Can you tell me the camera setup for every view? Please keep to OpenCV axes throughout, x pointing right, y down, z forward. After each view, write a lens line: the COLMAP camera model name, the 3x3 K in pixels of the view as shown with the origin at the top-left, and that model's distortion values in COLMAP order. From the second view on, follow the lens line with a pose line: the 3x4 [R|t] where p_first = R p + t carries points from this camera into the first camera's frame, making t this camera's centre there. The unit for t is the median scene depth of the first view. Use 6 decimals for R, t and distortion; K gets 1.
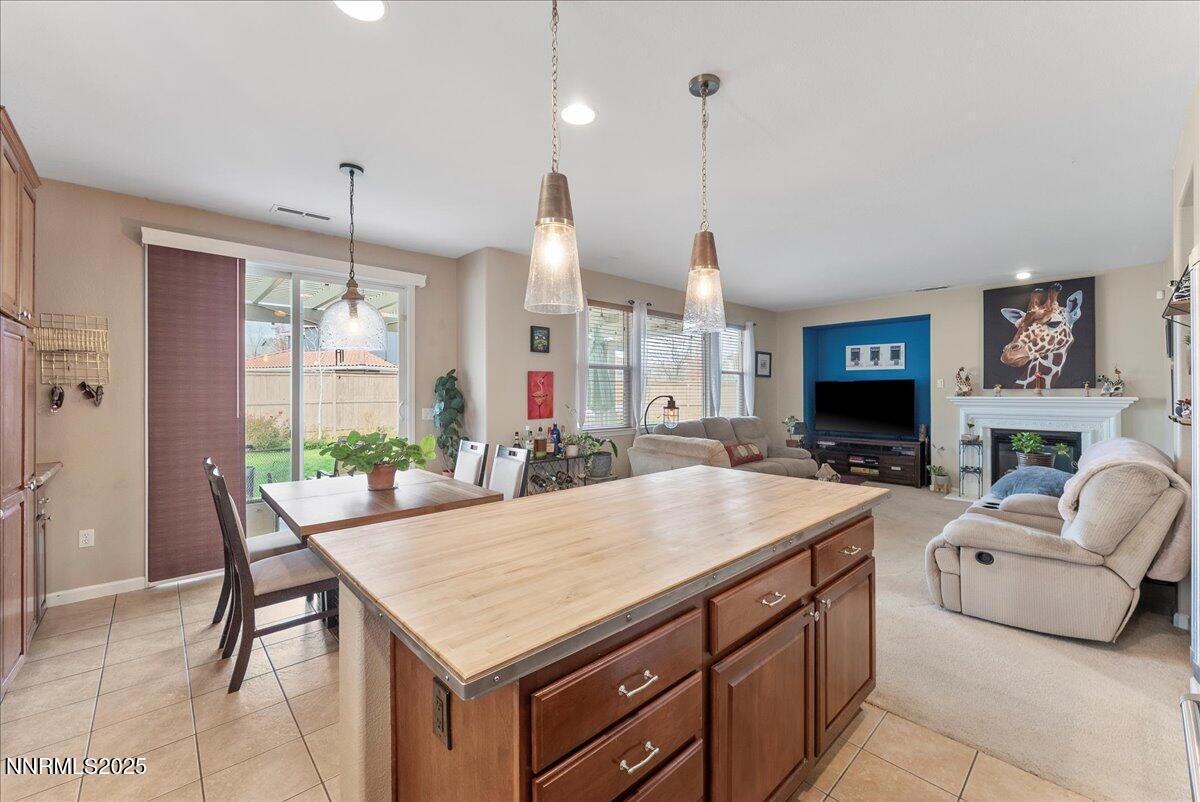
lens RADIAL K [[488.1, 0, 607.0], [0, 488.1, 389.2], [0, 0, 1]] dist [-0.005709, 0.001094]
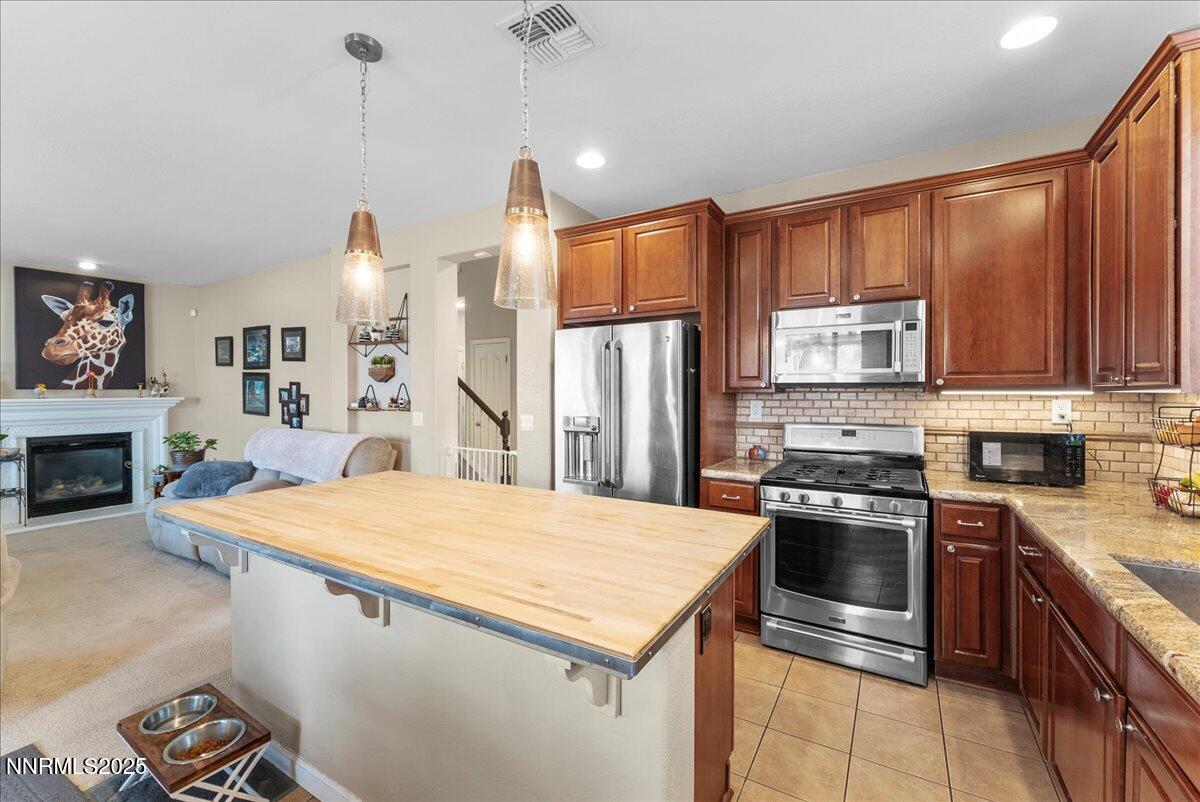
lens RADIAL K [[488.1, 0, 609.5], [0, 488.1, 395.1], [0, 0, 1]] dist [-0.005709, 0.001094]
pose [[-0.282349, -0.005898, 0.959294, -0.302400], [-0.002968, 0.999982, 0.005275, 0.002071], [-0.959307, -0.001358, -0.282361, 0.318211]]
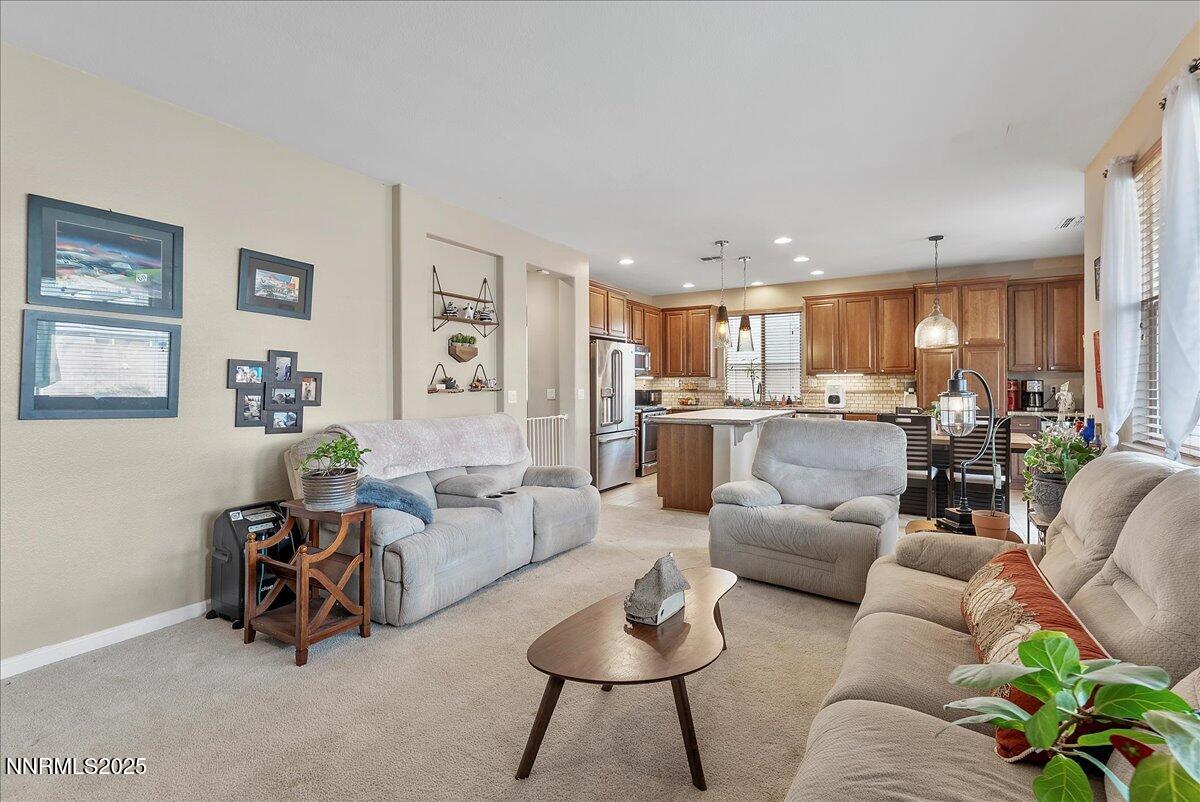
lens RADIAL K [[558.1, 0, 596.9], [0, 558.1, 390.1], [0, 0, 1]] dist [-0.004709, -0.000133]
pose [[-0.961112, 0.005069, -0.276112, 0.571868], [0.002934, 0.999963, 0.008145, 0.022535], [0.276143, 0.007018, -0.961091, 1.302566]]
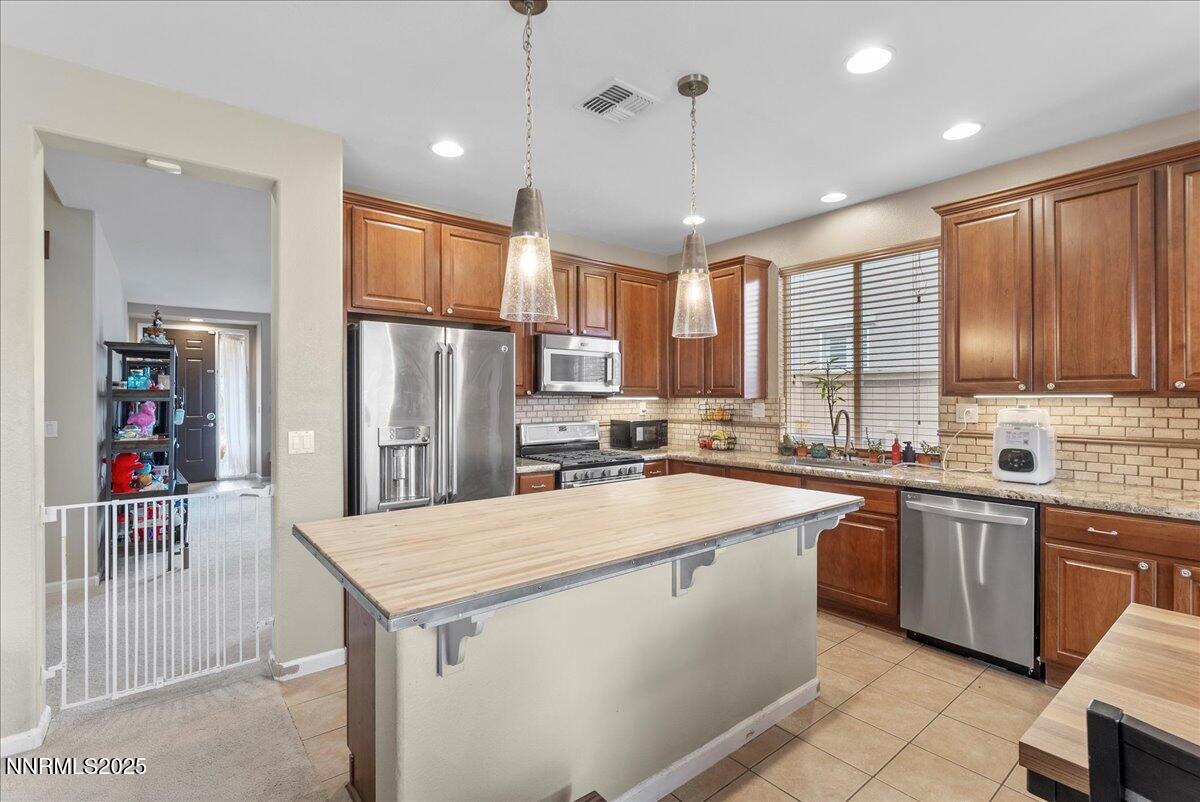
lens RADIAL K [[558.1, 0, 594.7], [0, 558.1, 400.3], [0, 0, 1]] dist [-0.004709, -0.000133]
pose [[-0.997330, 0.000089, 0.073023, 0.010396], [0.000322, 0.999995, 0.003177, 0.001224], [-0.073022, 0.003192, -0.997325, 0.717722]]
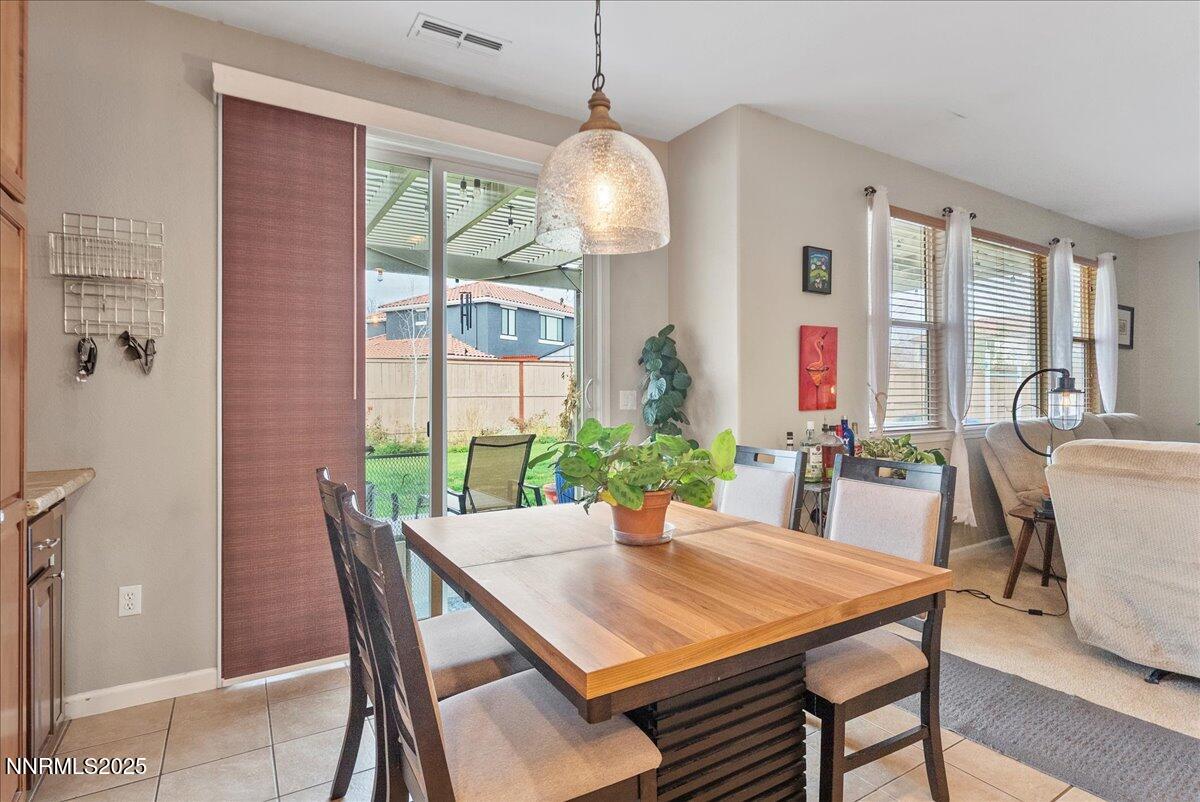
lens RADIAL K [[605.5, 0, 607.0], [0, 605.5, 383.9], [0, 0, 1]] dist [-0.003894, 0.001203]
pose [[0.981086, -0.002364, -0.193559, -0.213536], [0.001355, 0.999985, -0.005344, 0.030066], [0.193569, 0.004980, 0.981074, 0.230122]]
